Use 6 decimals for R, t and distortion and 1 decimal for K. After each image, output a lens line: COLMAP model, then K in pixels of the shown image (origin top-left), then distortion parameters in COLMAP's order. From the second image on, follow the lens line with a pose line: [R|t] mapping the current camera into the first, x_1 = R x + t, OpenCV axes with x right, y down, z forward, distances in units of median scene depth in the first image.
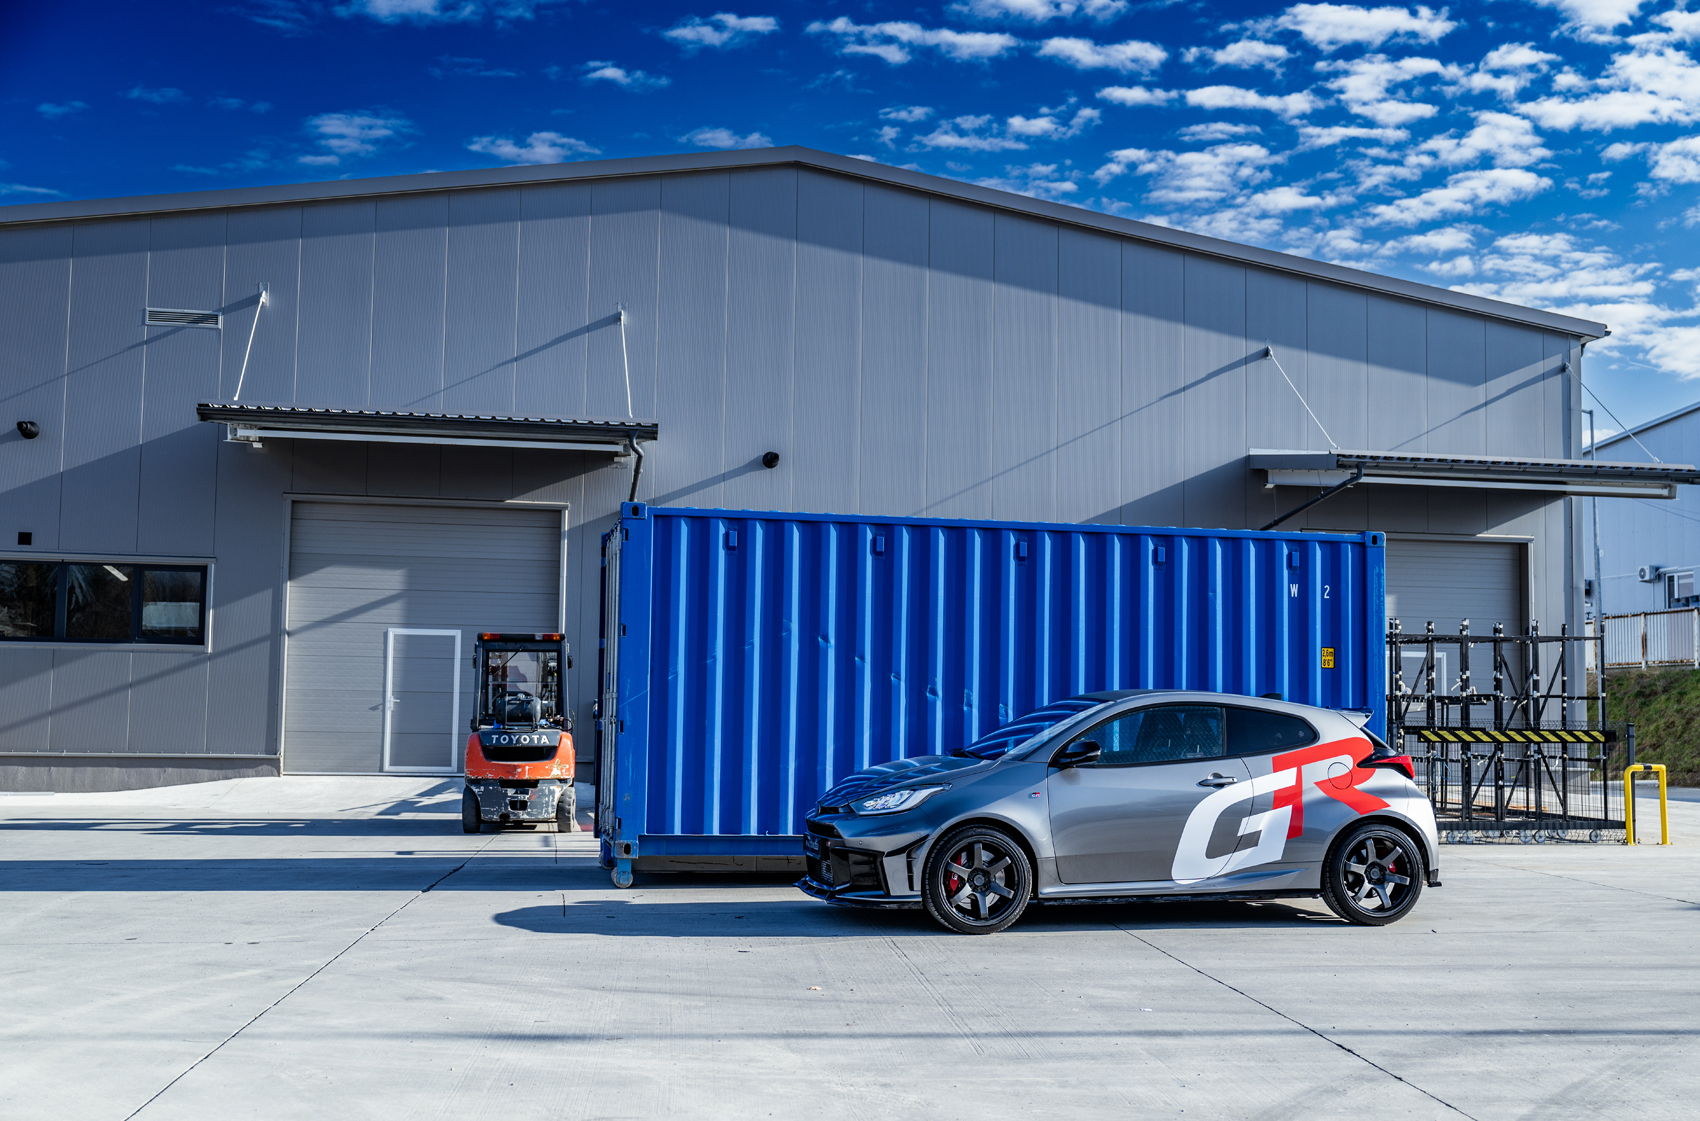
lens RADIAL K [[1762.1, 0, 850.0], [0, 1762.1, 560.5], [0, 0, 1]] dist [-0.058018, 0.002020]
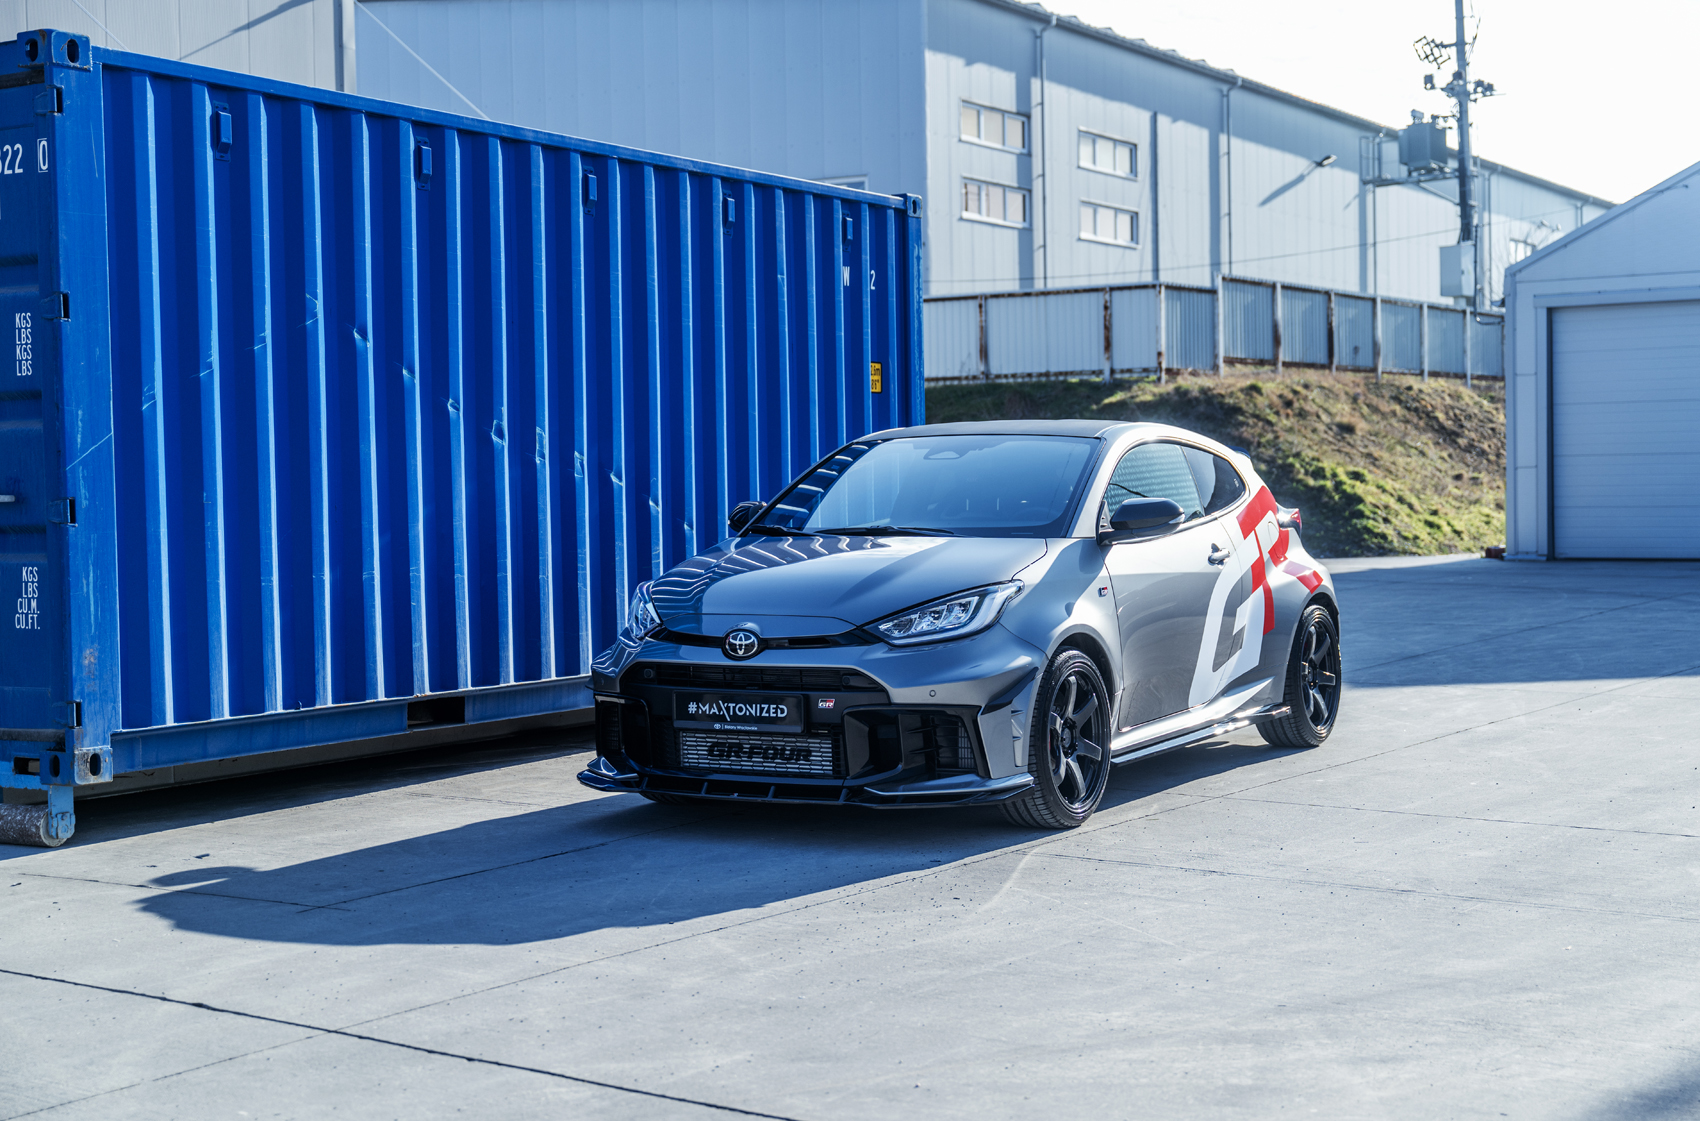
lens RADIAL K [[2354.3, 0, 850.0], [0, 2354.3, 560.5], [0, 0, 1]] dist [-0.149410, -0.006959]
pose [[0.660798, -0.049485, 0.748931, -0.563379], [-0.042633, 0.993739, 0.103277, 0.043143], [-0.749352, -0.100175, 0.654551, 0.538411]]
